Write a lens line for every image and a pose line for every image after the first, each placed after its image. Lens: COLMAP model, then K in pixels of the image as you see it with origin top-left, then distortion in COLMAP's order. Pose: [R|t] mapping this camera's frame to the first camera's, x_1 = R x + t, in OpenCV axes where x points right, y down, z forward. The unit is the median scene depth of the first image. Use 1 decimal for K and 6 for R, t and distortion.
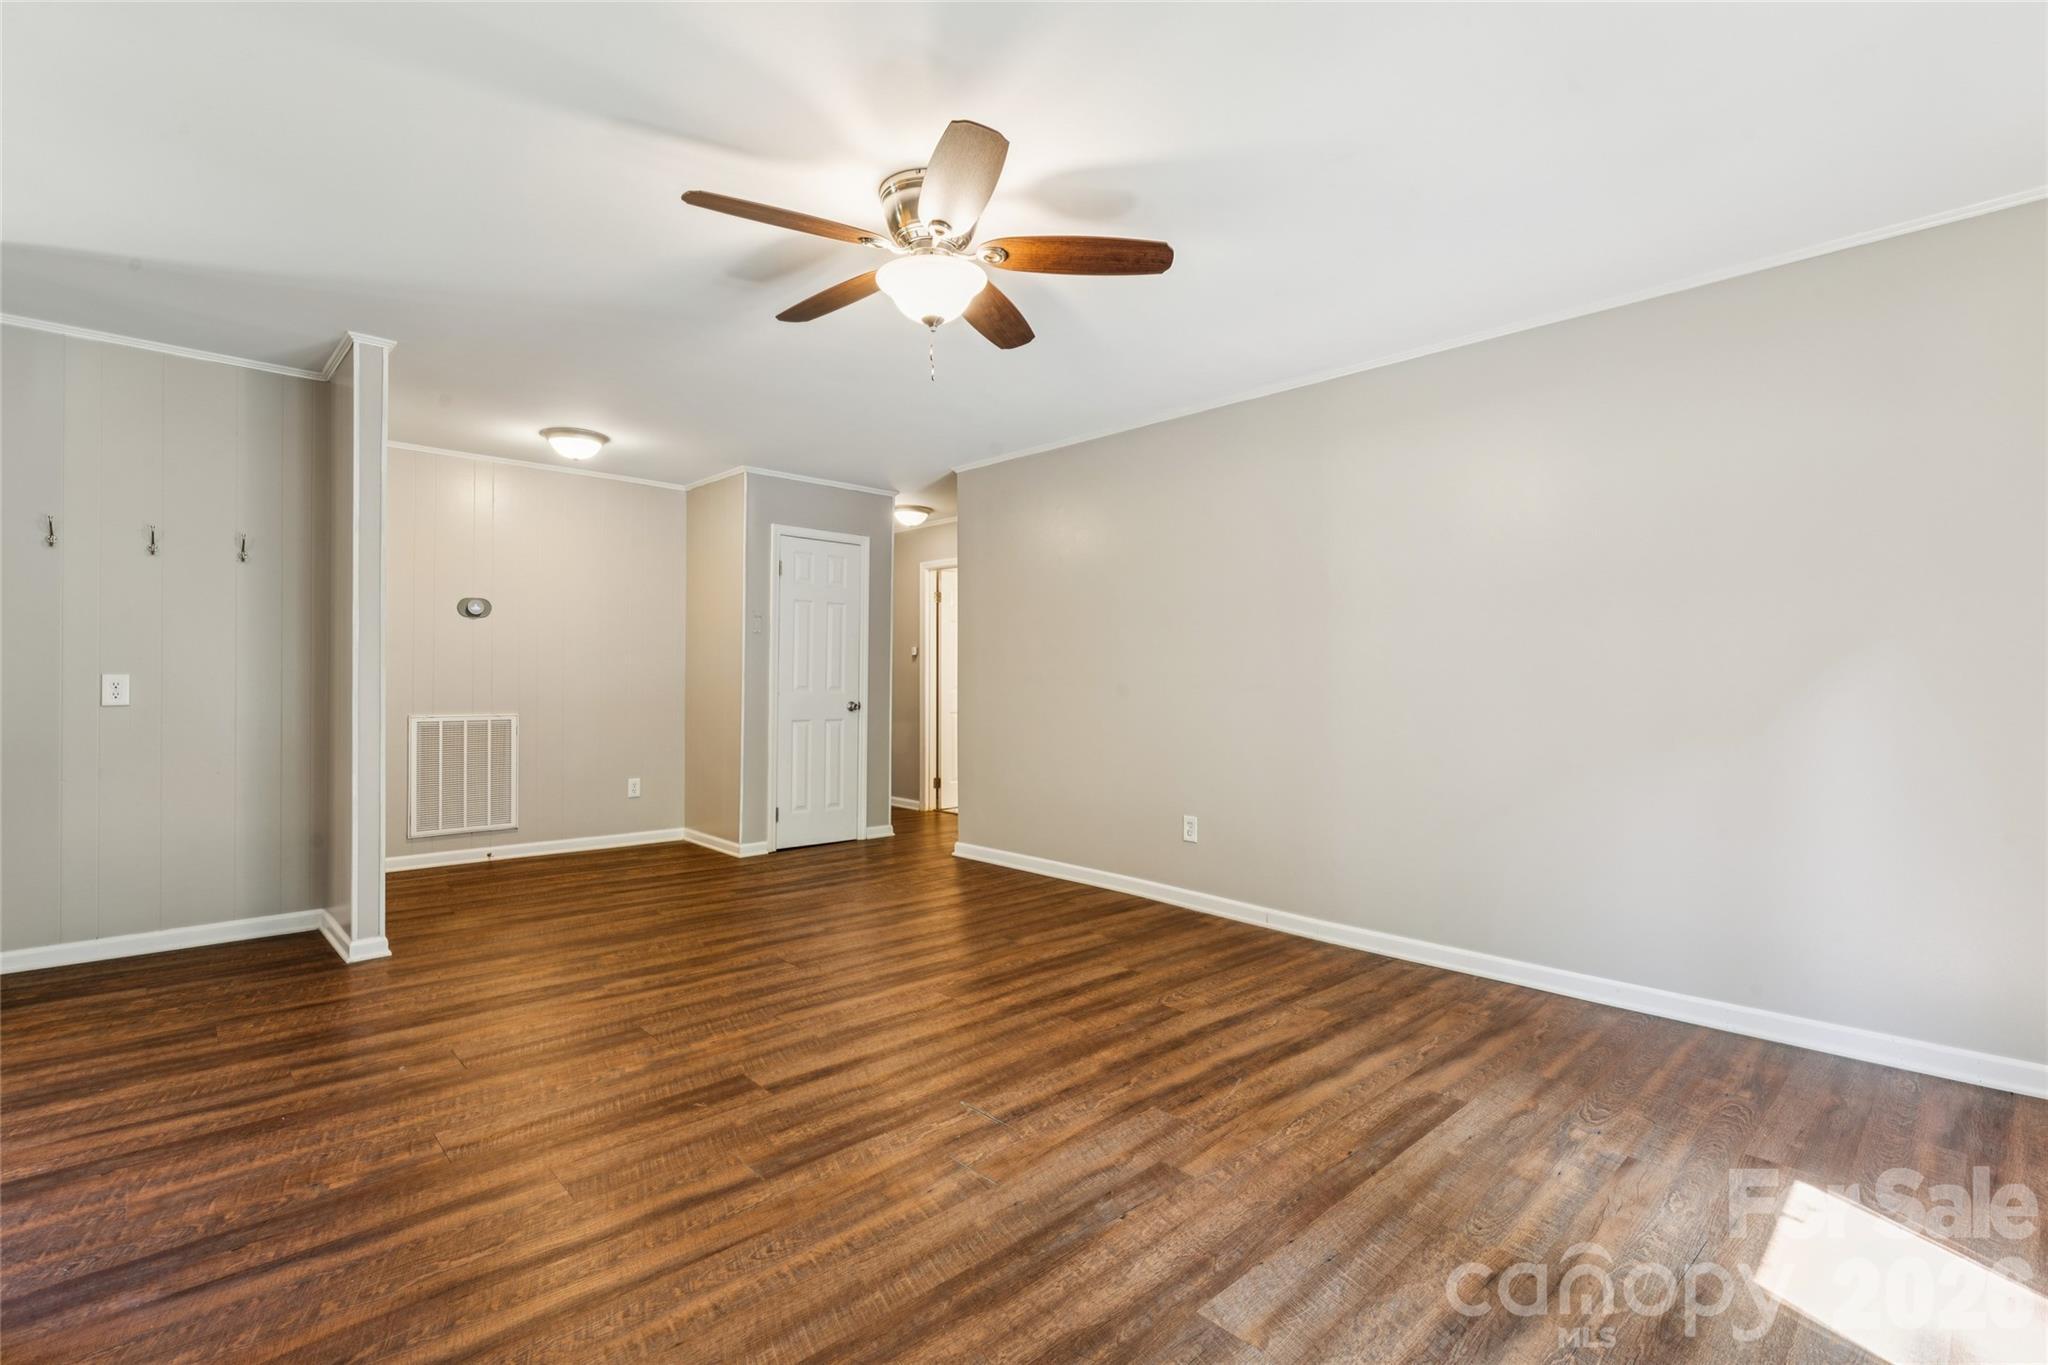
lens RADIAL K [[925.7, 0, 1014.6], [0, 925.7, 690.5], [0, 0, 1]] dist [-0.001383, -0.000397]
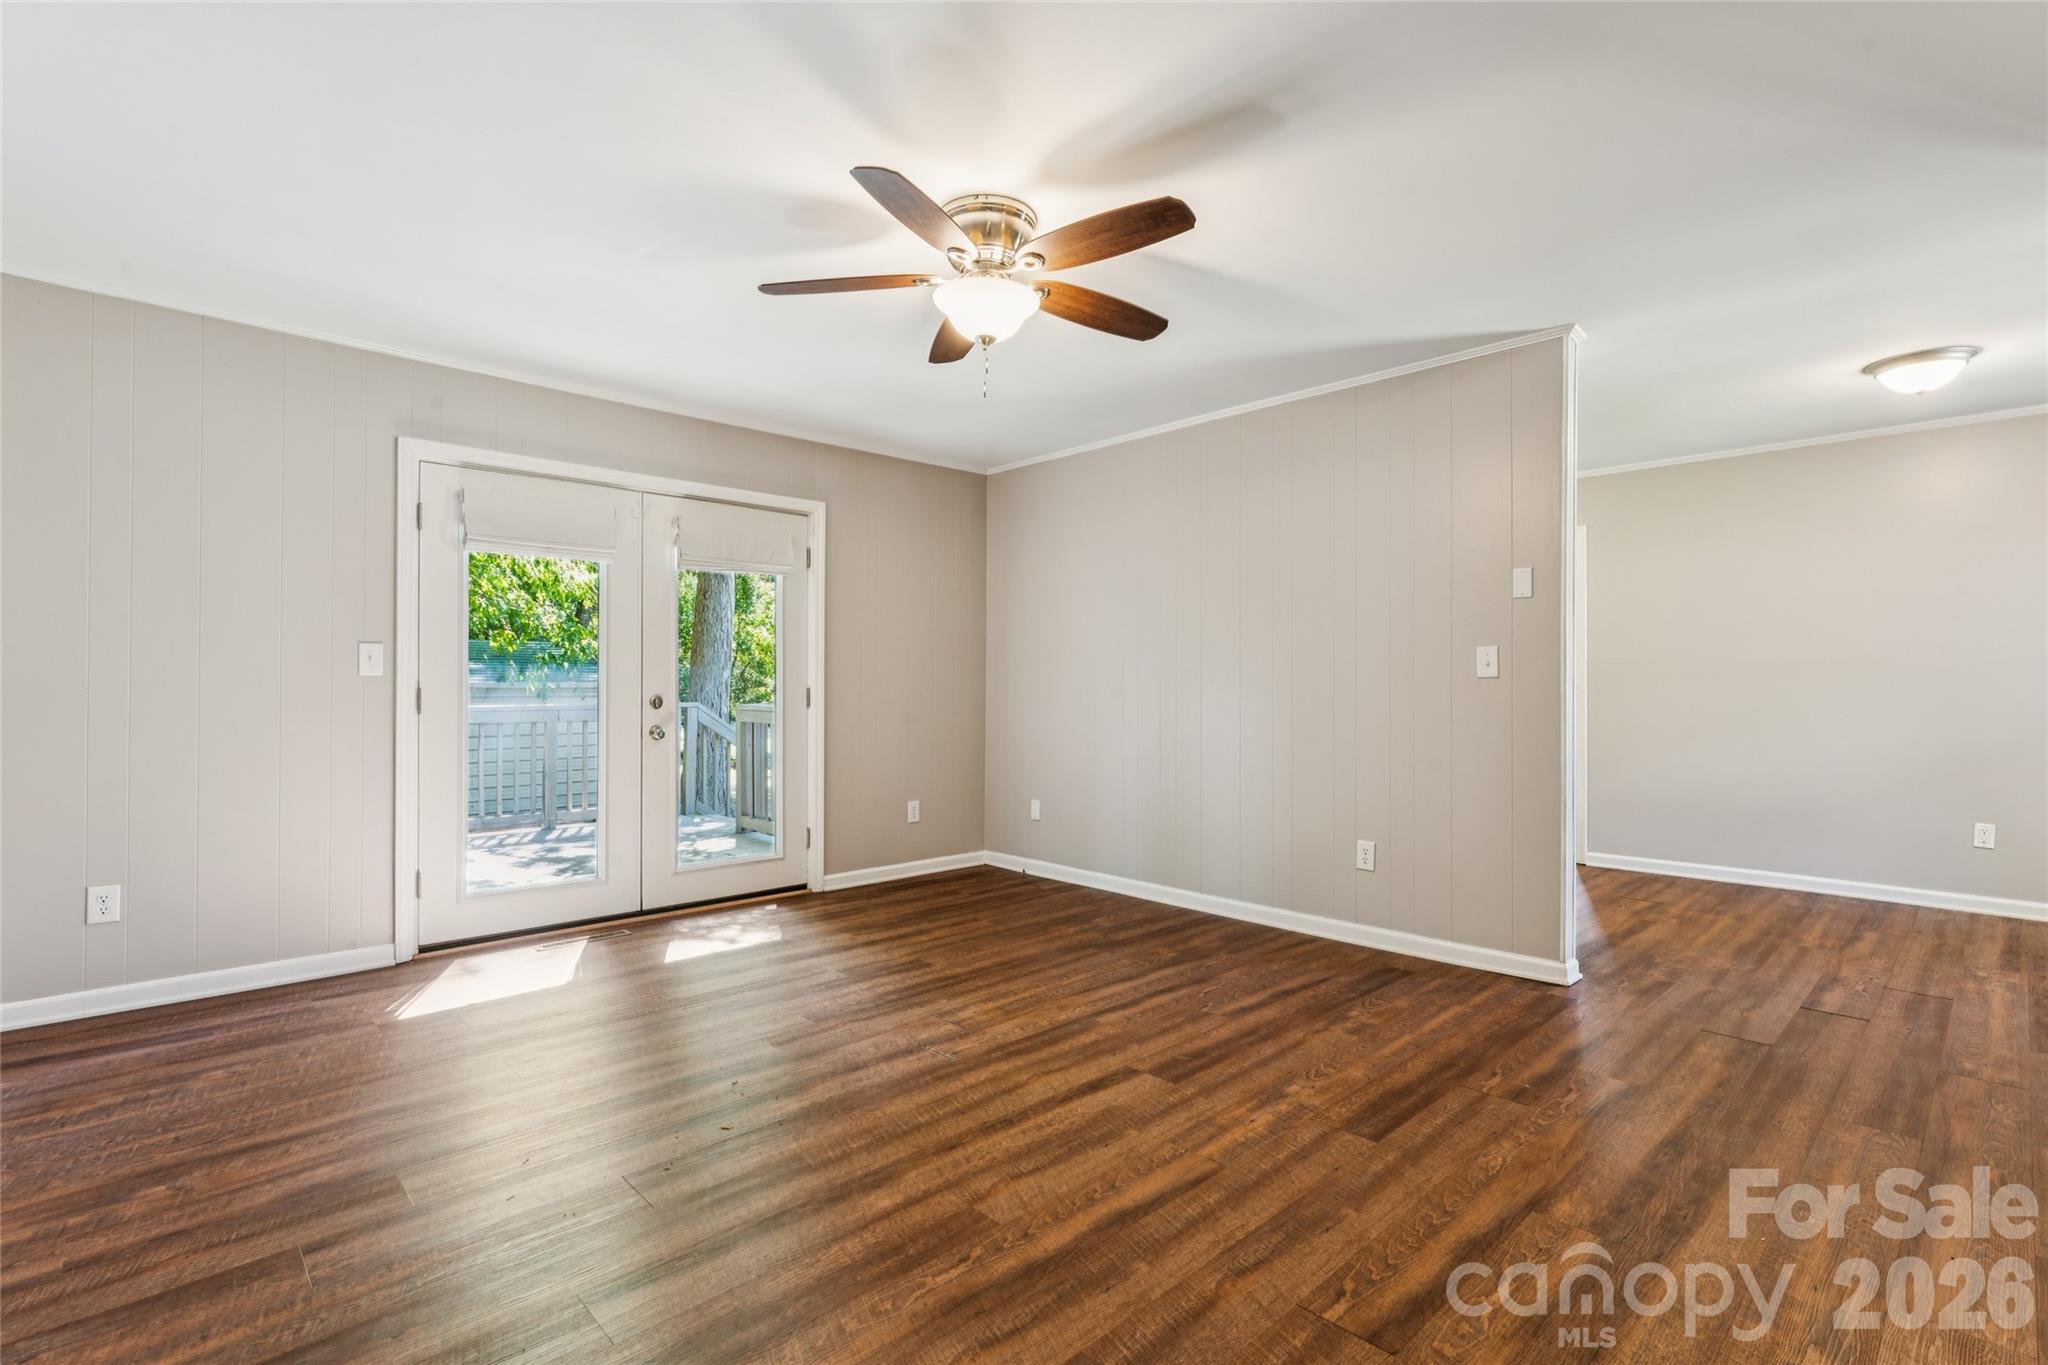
lens RADIAL K [[946.5, 0, 1024.0], [0, 946.5, 682.5], [0, 0, 1]] dist [-0.002047, -0.000425]
pose [[-0.999819, -0.006814, -0.017739, -0.098228], [-0.006872, 0.999971, 0.003240, -0.017516], [0.017716, 0.003362, -0.999837, 1.803915]]
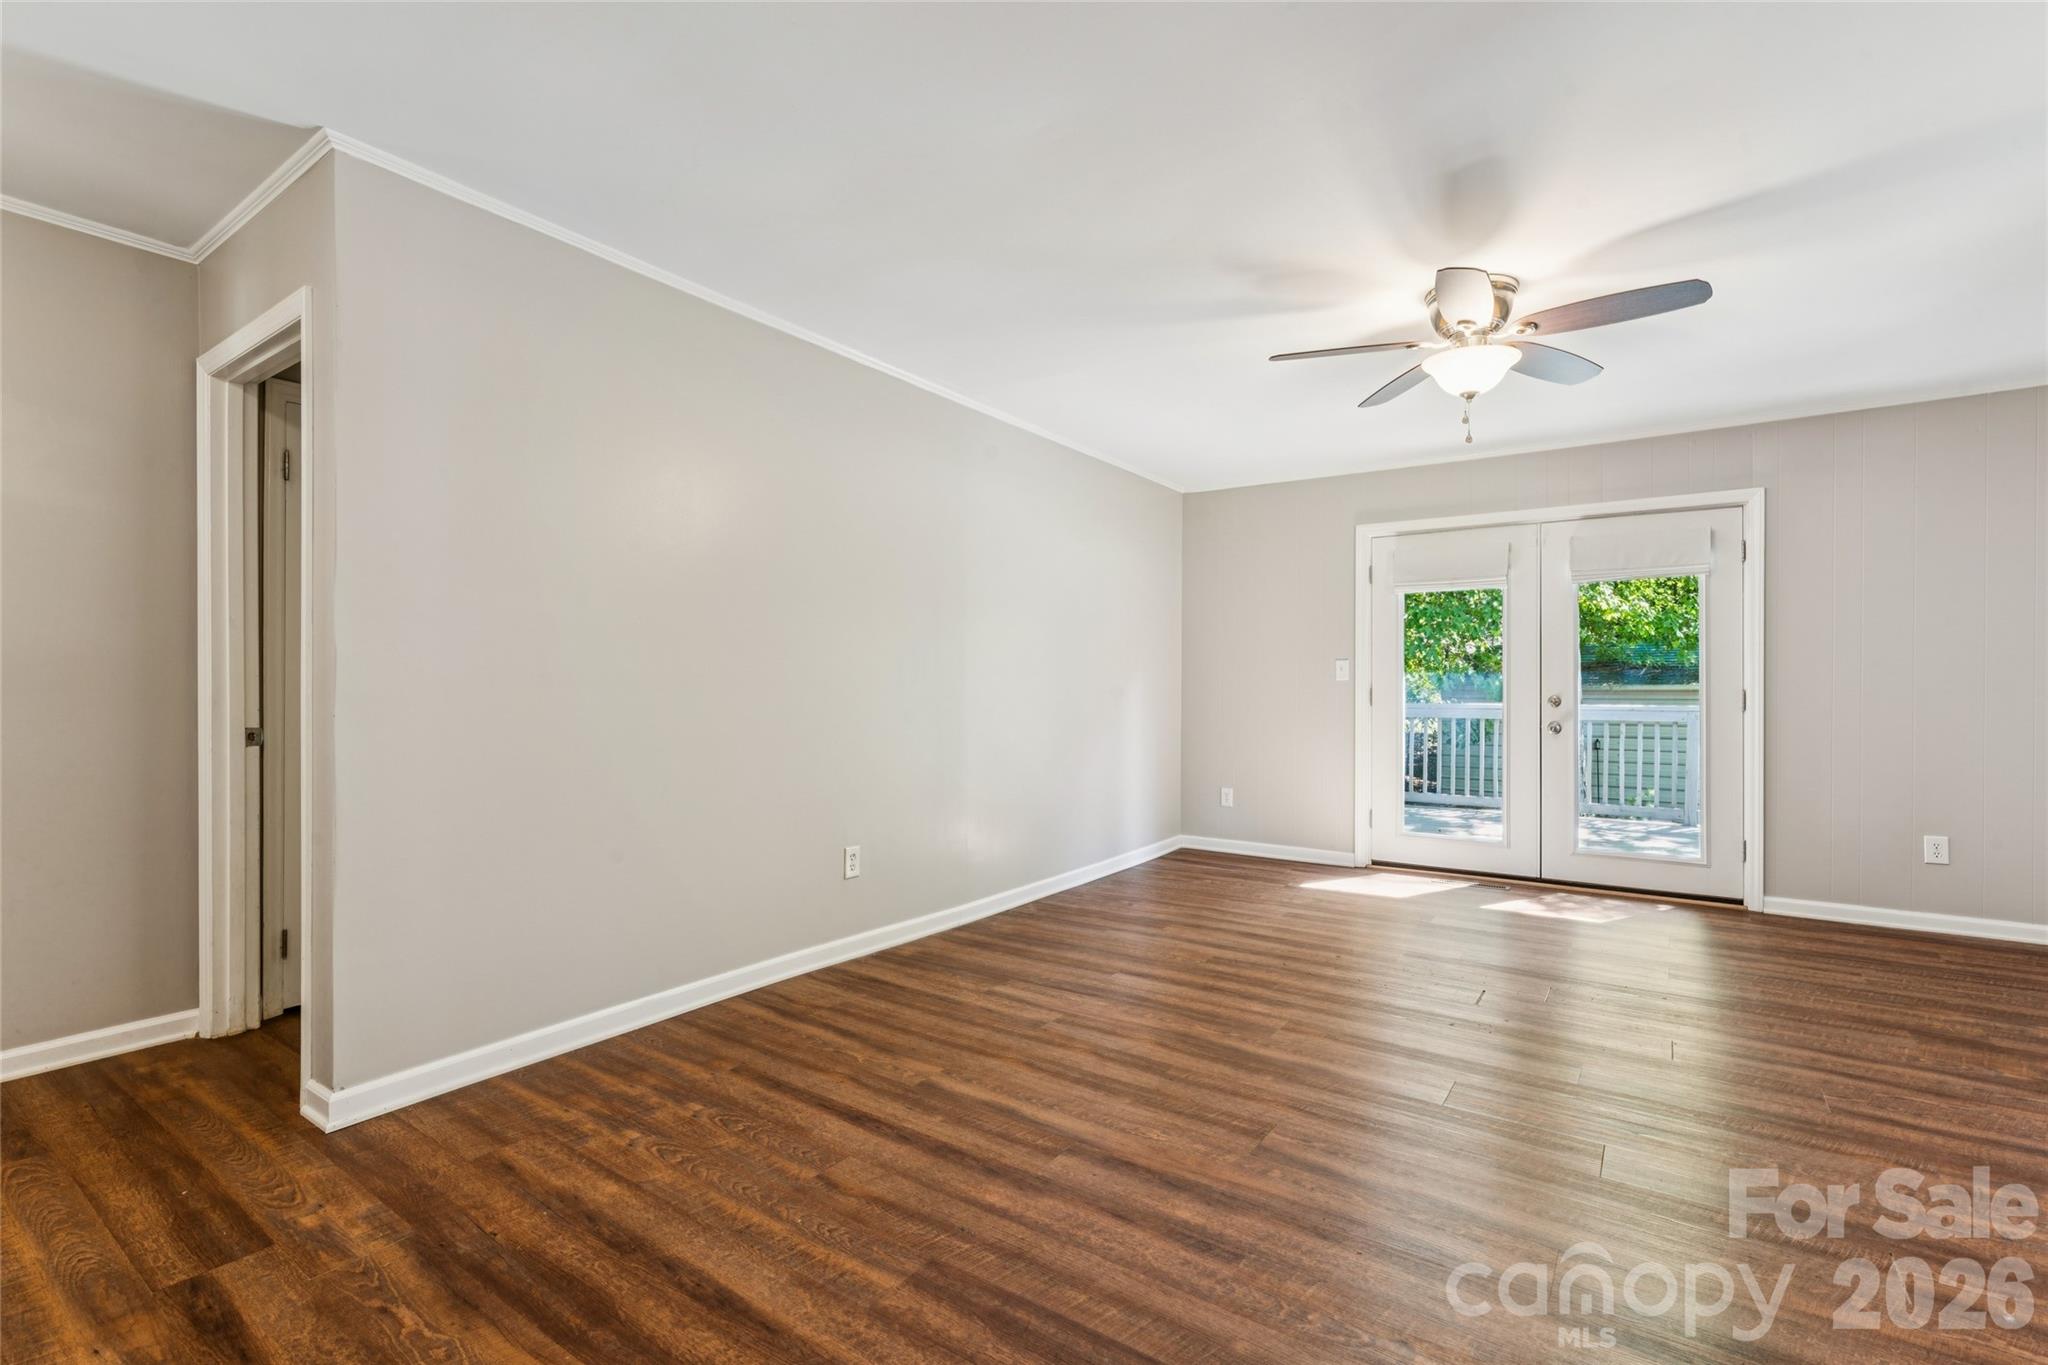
lens RADIAL K [[925.7, 0, 1014.6], [0, 925.7, 690.5], [0, 0, 1]] dist [-0.001383, -0.000397]
pose [[-0.211418, -0.012169, 0.977320, -1.018723], [0.003036, 0.999909, 0.013107, -0.023505], [-0.977391, 0.005739, -0.211362, 1.616770]]
